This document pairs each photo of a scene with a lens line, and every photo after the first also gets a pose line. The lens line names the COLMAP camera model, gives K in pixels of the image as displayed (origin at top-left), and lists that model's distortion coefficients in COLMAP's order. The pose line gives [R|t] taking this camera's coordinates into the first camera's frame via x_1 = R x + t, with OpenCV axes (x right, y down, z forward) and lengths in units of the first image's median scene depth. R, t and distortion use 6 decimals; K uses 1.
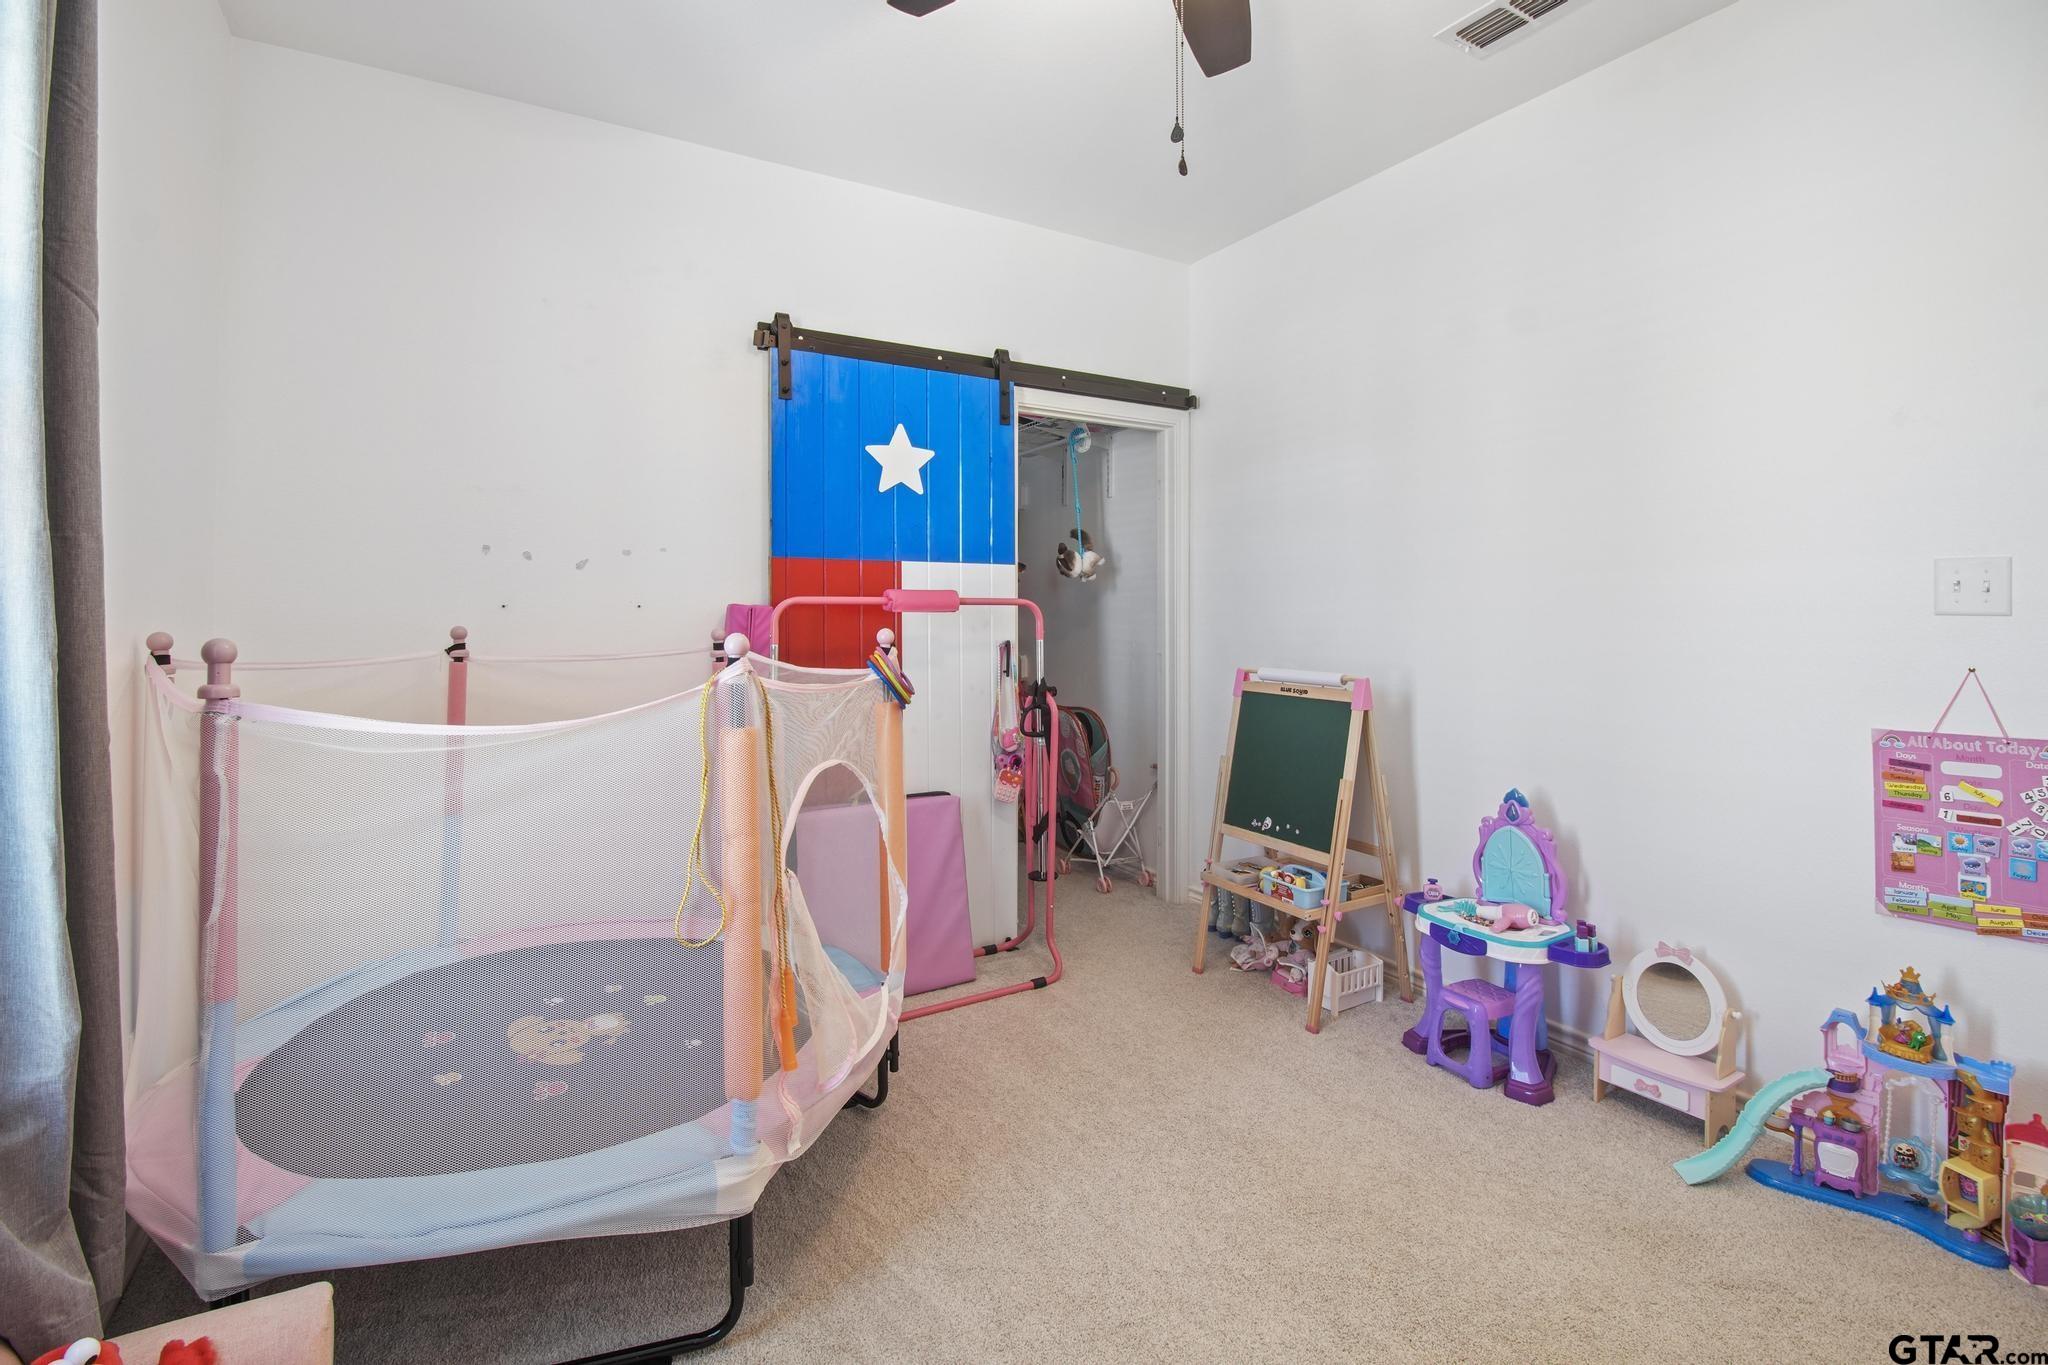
lens RADIAL K [[919.3, 0, 1025.4], [0, 919.3, 621.2], [0, 0, 1]] dist [-0.001627, -0.009592]
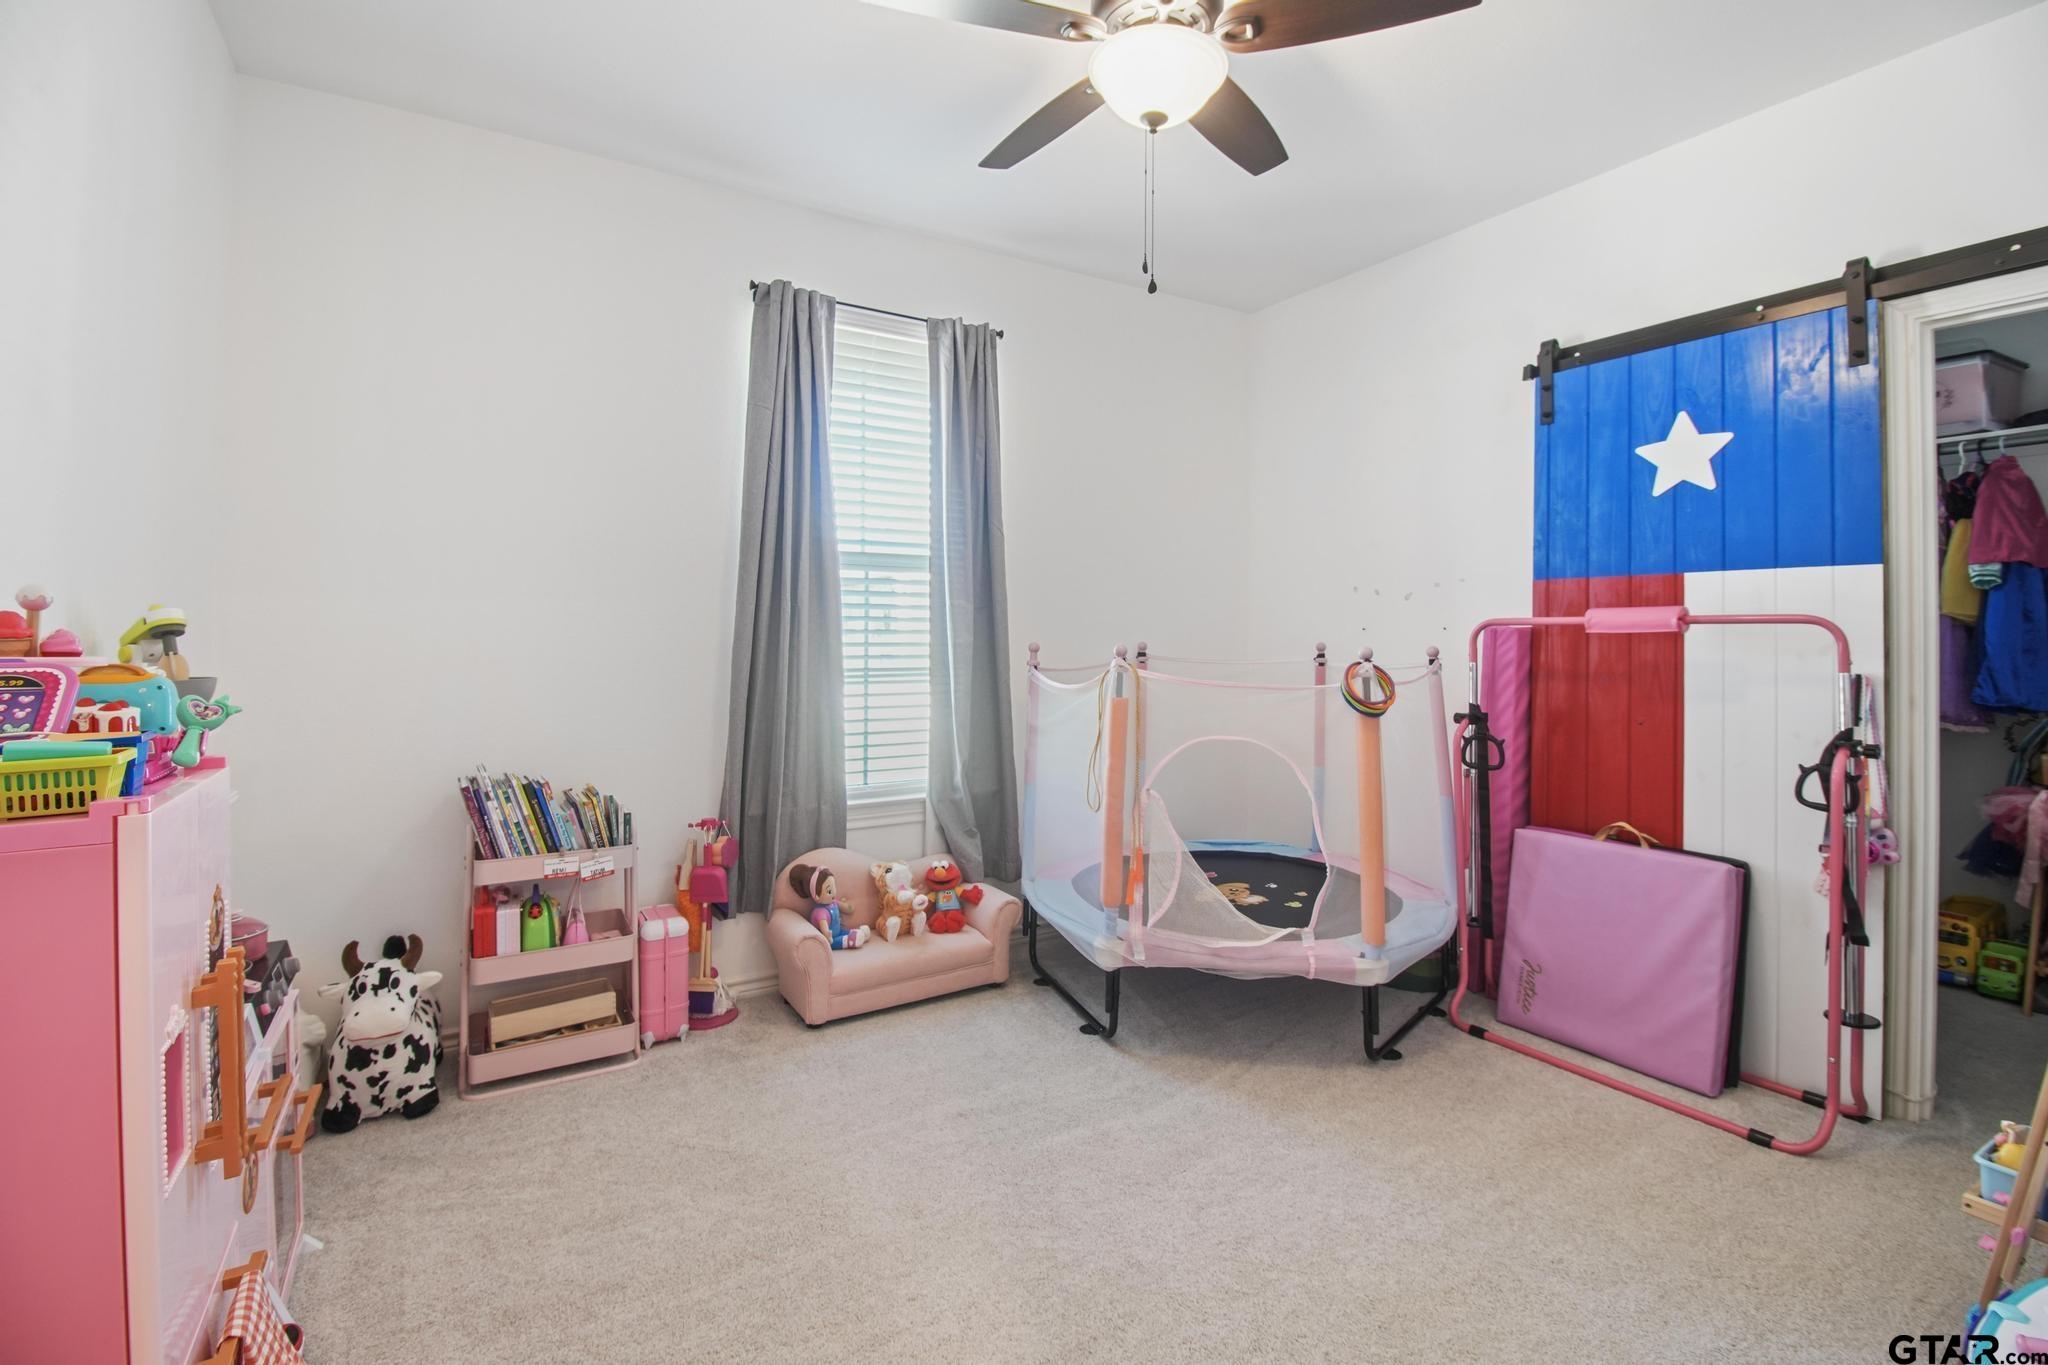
lens RADIAL K [[900.7, 0, 1025.6], [0, 900.7, 642.9], [0, 0, 1]] dist [-0.000559, -0.008944]
pose [[0.028586, 0.009062, -0.999550, 0.688700], [-0.013775, 0.999868, 0.008671, 0.000056], [0.999496, 0.013521, 0.028707, 0.378201]]
